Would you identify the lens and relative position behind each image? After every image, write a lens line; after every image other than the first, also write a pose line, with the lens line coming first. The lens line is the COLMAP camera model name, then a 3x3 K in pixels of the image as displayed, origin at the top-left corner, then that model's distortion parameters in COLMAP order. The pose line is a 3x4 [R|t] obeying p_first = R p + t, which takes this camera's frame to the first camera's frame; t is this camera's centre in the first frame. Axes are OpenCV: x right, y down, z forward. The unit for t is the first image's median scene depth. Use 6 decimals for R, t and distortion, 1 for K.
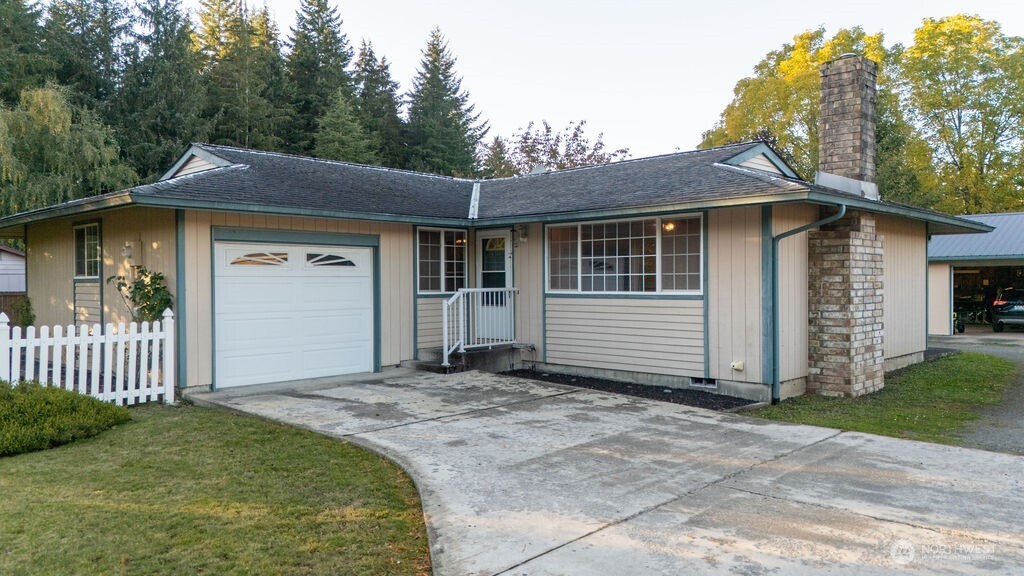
lens RADIAL K [[728.8, 0, 509.9], [0, 728.8, 270.8], [0, 0, 1]] dist [0.053214, -0.001431]
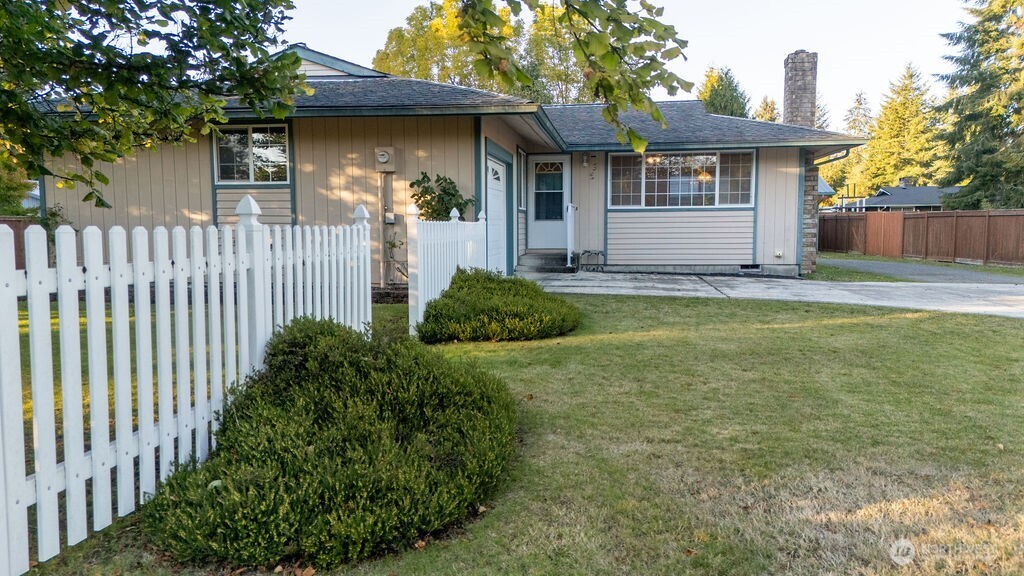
lens RADIAL K [[728.8, 0, 509.9], [0, 728.8, 270.8], [0, 0, 1]] dist [0.053214, -0.001431]
pose [[0.814123, -0.036962, 0.579515, -0.926868], [-0.007455, 0.997225, 0.074077, 0.051923], [-0.580645, -0.064628, 0.811588, 0.091171]]
